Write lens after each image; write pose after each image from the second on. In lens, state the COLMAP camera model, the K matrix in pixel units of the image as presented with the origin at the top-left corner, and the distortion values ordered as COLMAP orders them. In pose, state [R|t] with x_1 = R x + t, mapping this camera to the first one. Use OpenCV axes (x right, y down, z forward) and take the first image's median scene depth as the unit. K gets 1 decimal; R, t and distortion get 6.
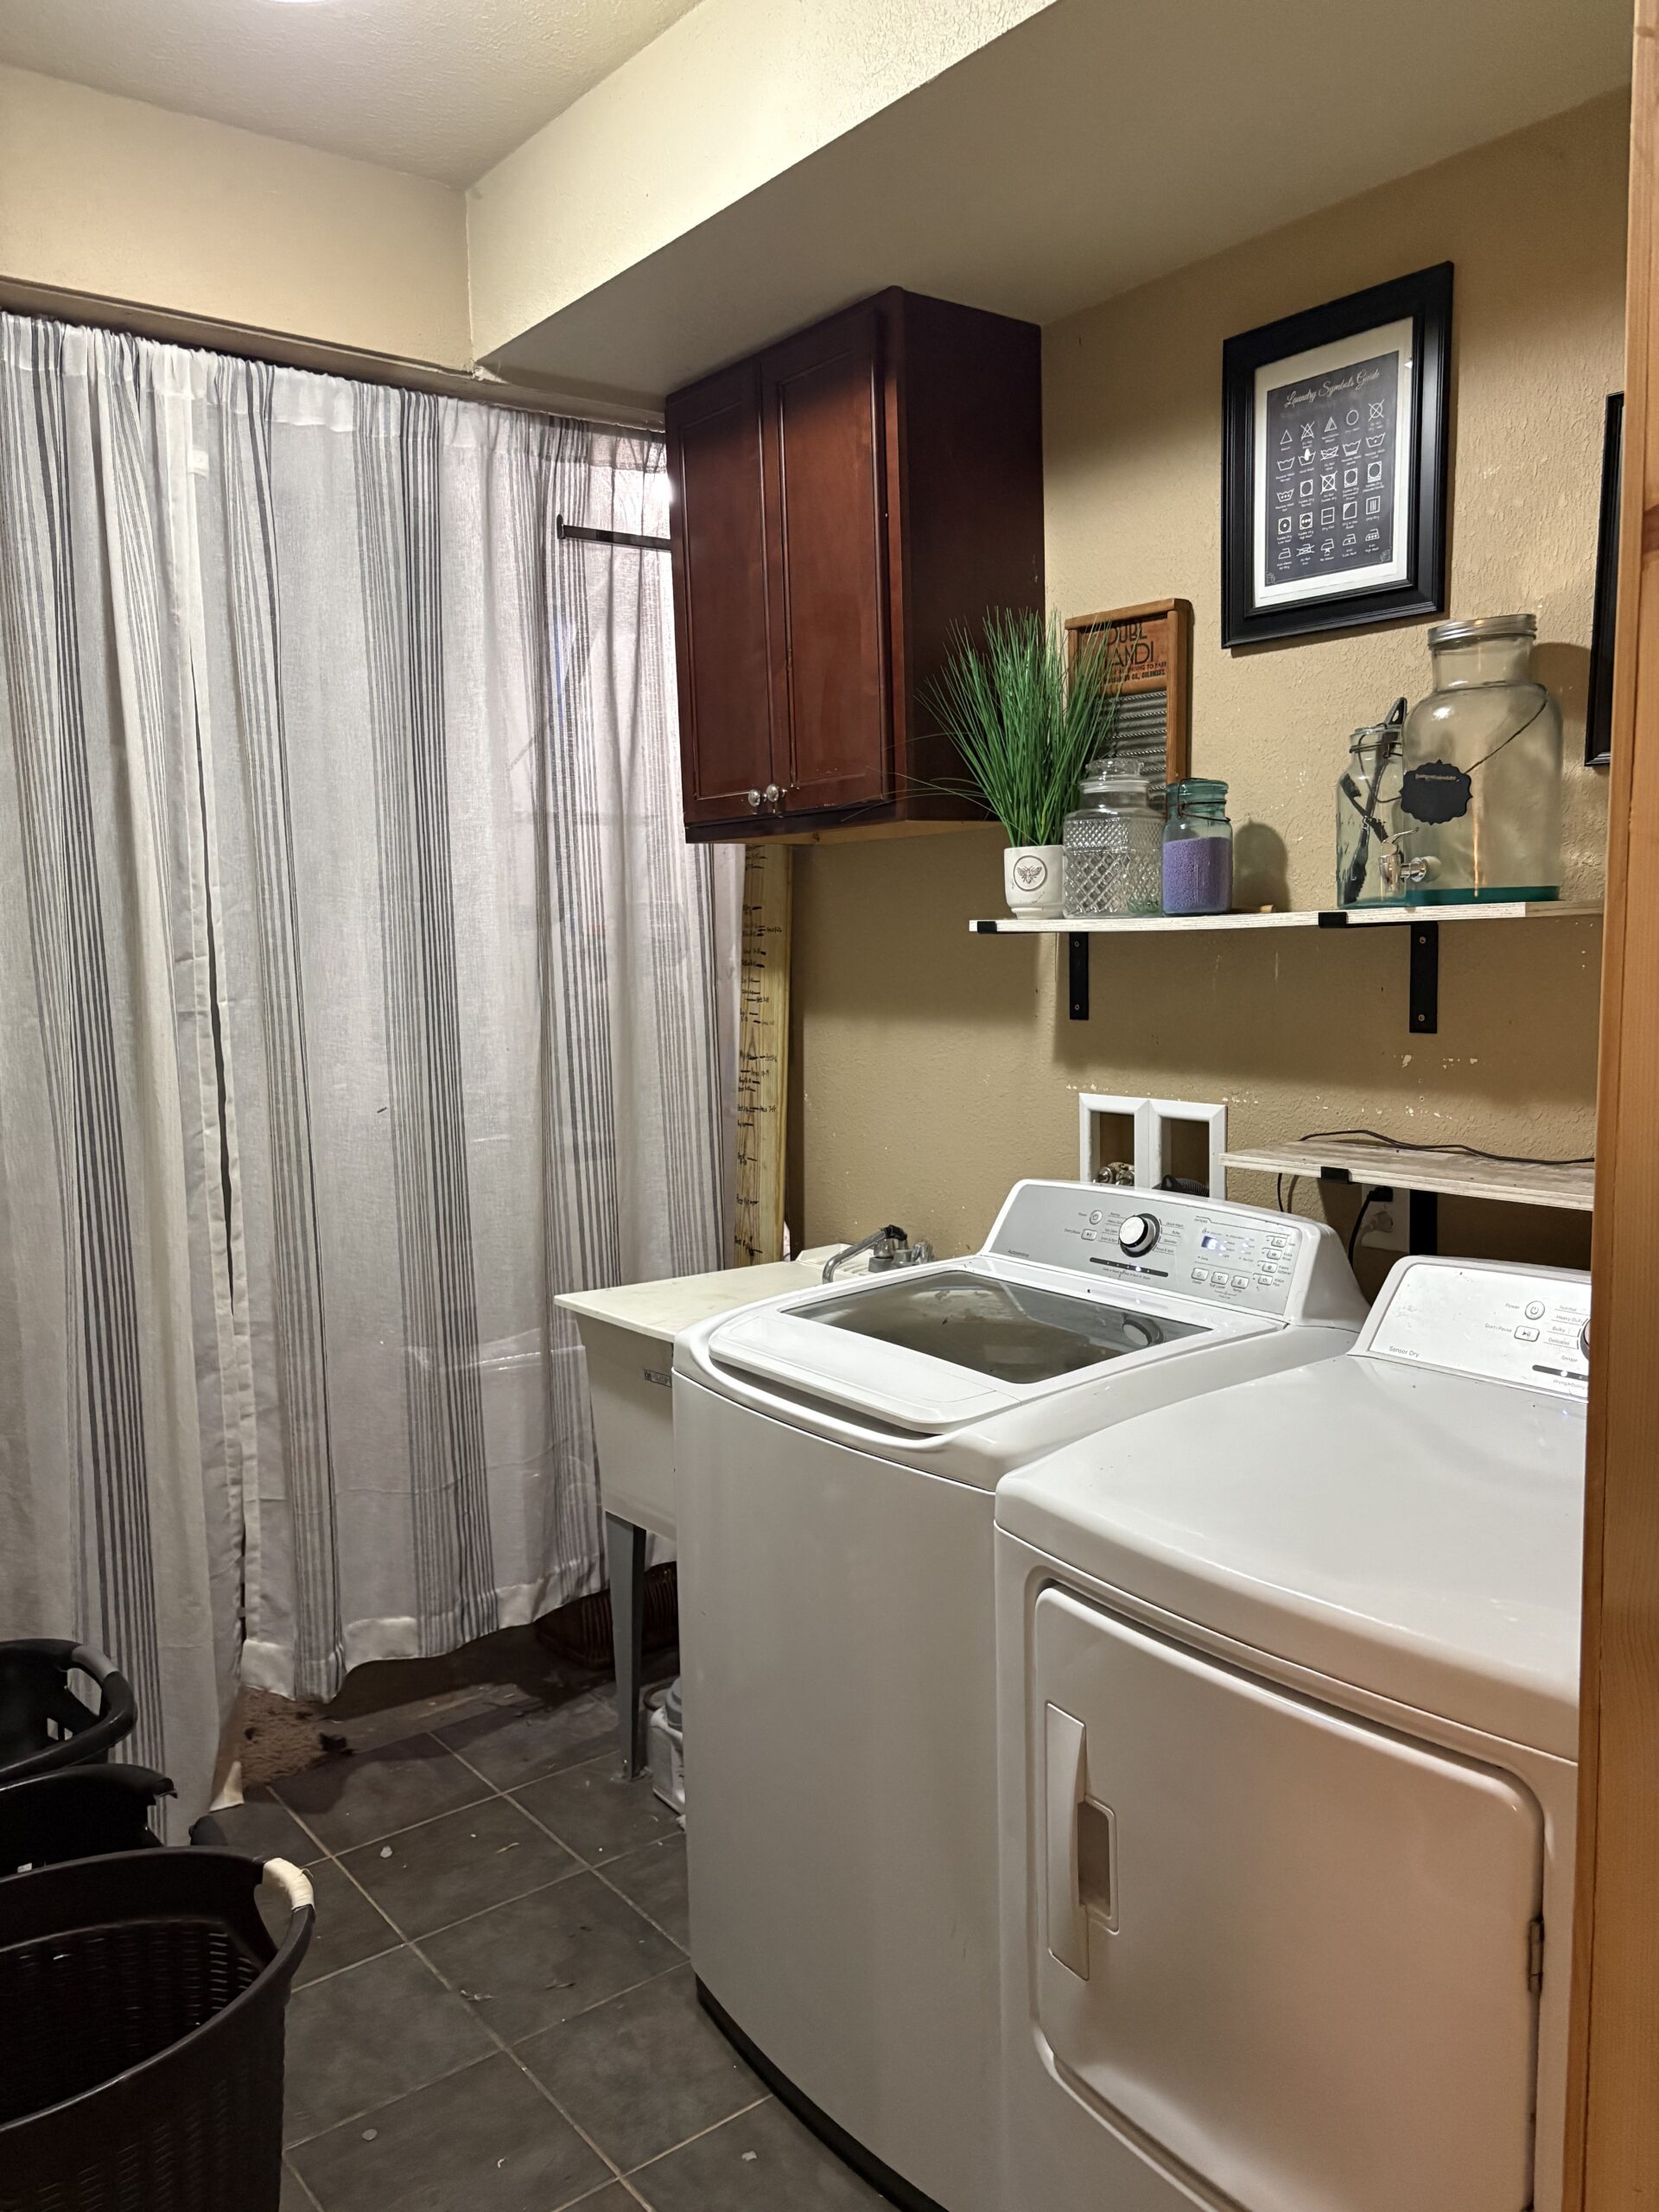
lens RADIAL K [[1670.8, 0, 828.1], [0, 1670.8, 1153.4], [0, 0, 1]] dist [-0.004810, -0.000416]
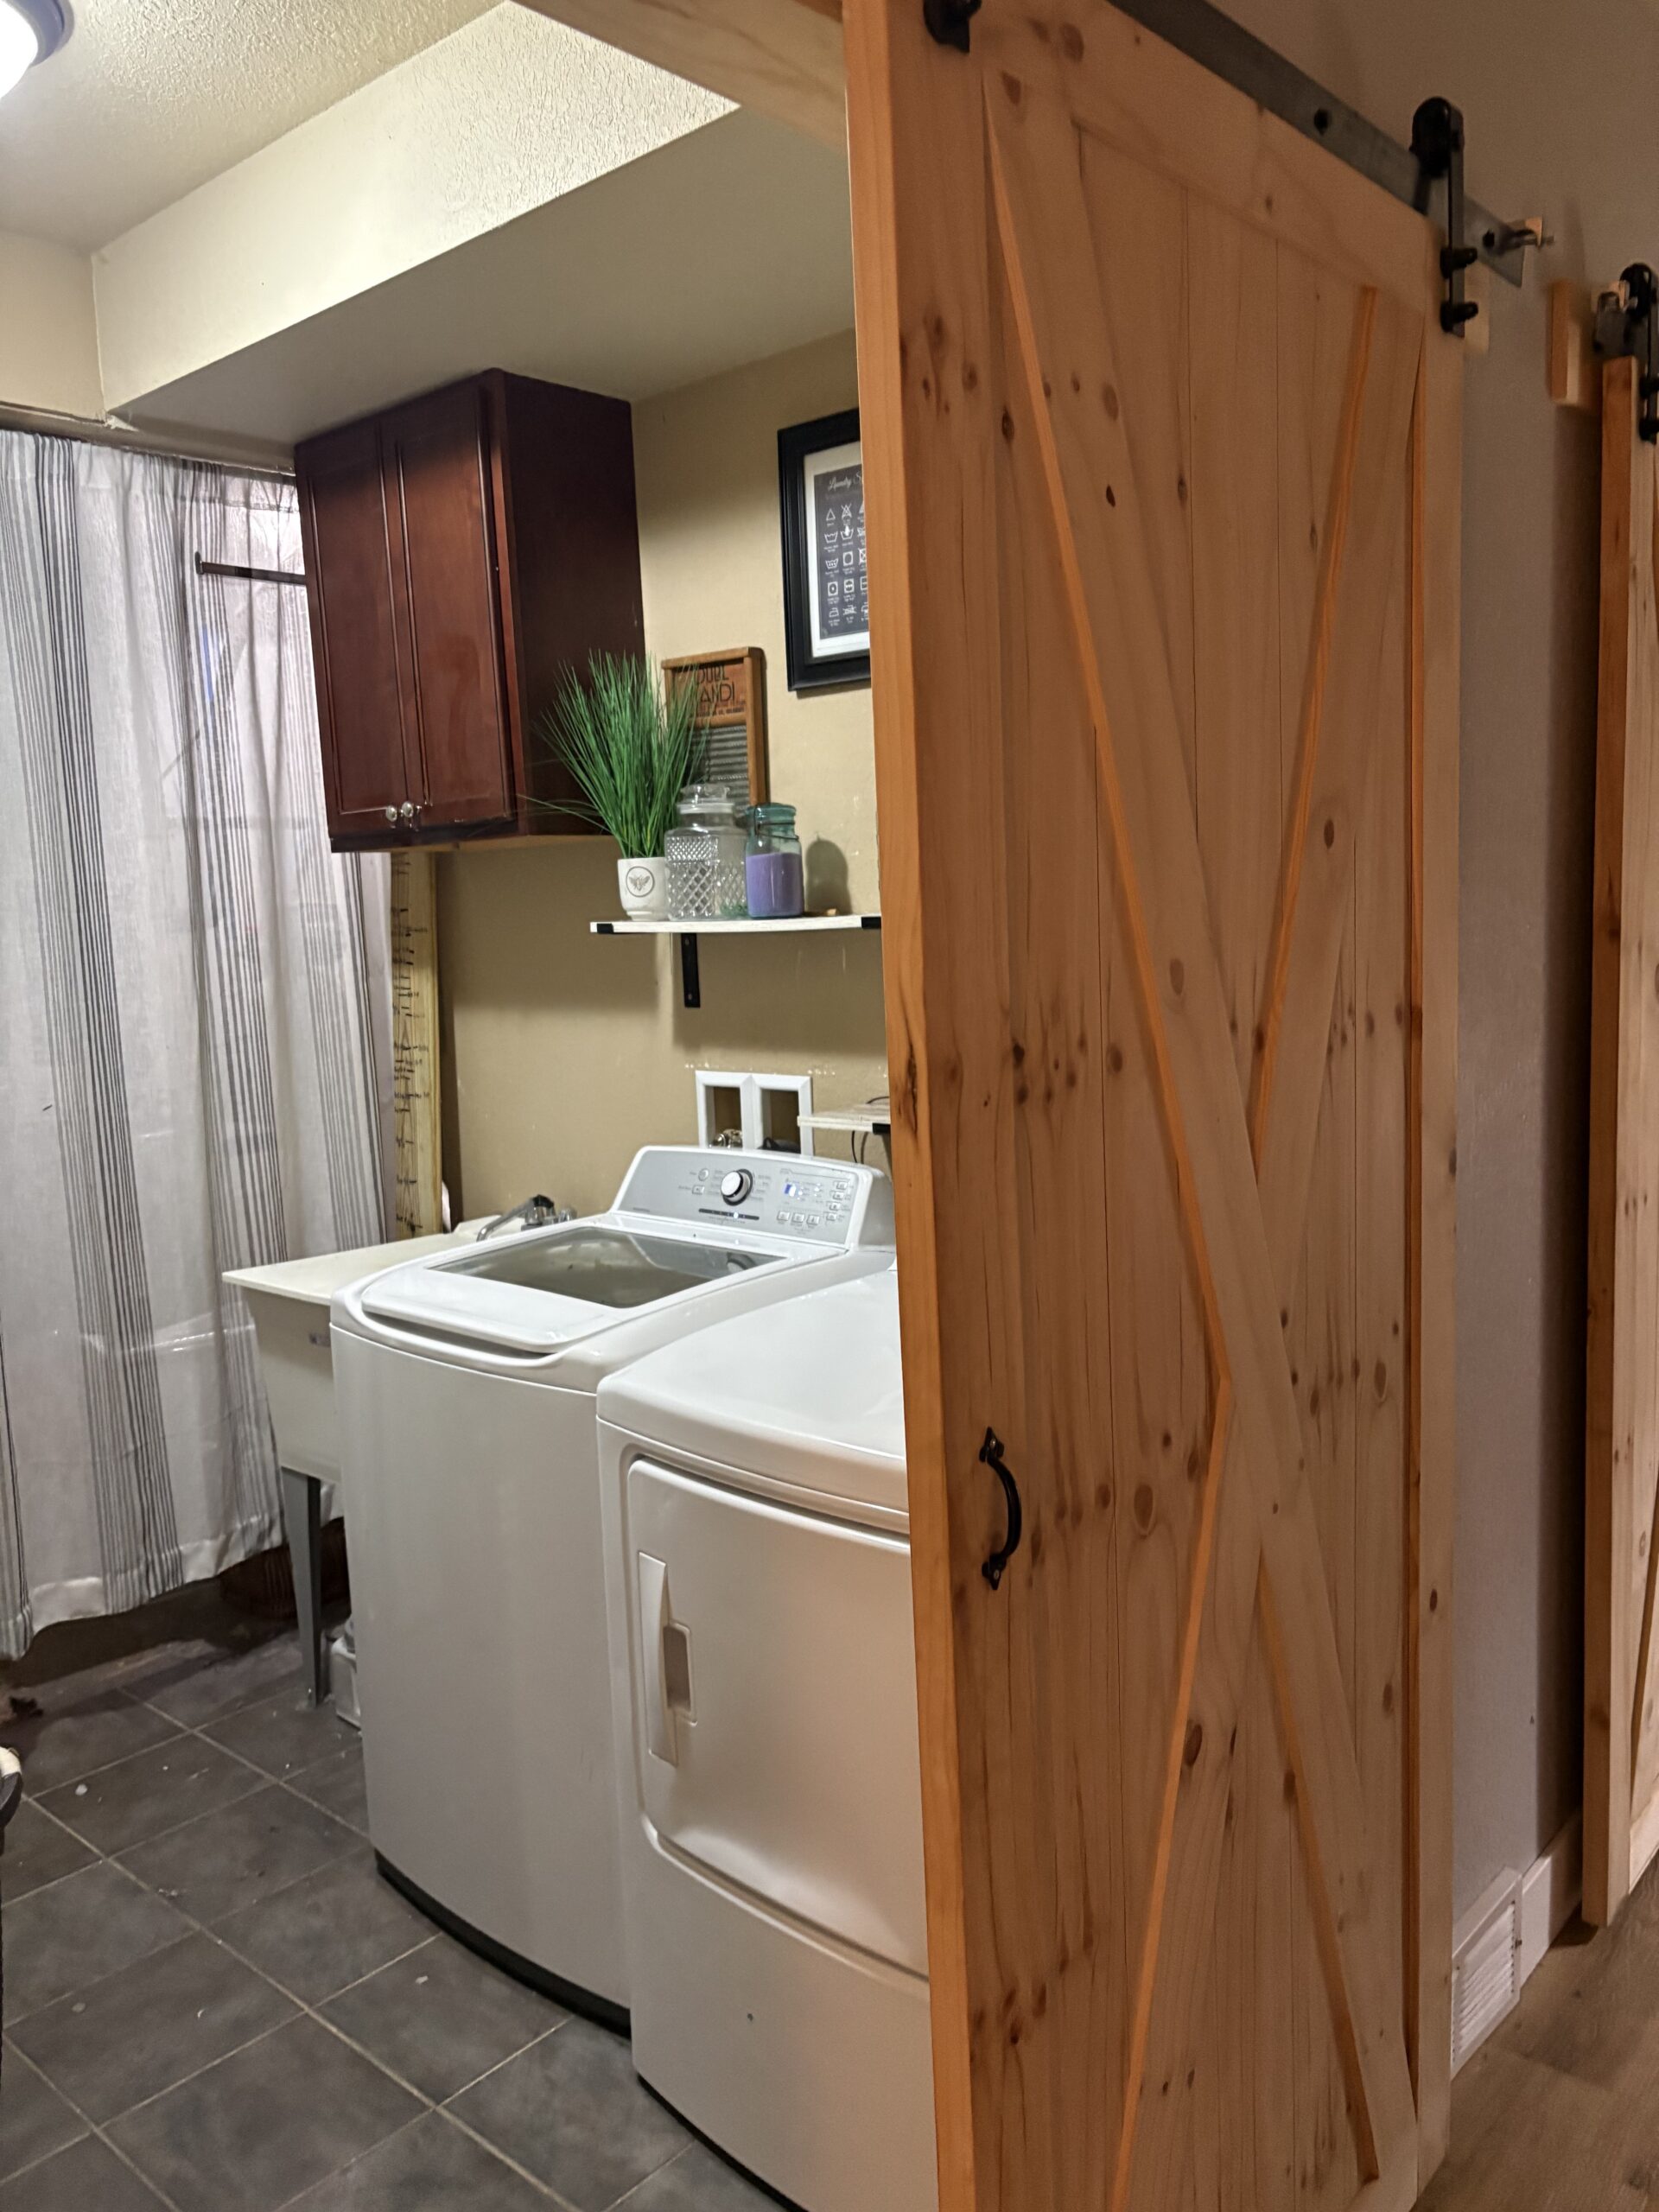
lens RADIAL K [[1665.3, 0, 829.9], [0, 1665.3, 1145.4], [0, 0, 1]] dist [0.031489, -0.043654]
pose [[0.982898, -0.042027, 0.179292, 0.034021], [0.041399, 0.999116, 0.007243, 0.011262], [-0.179438, 0.000303, 0.983769, -0.150560]]
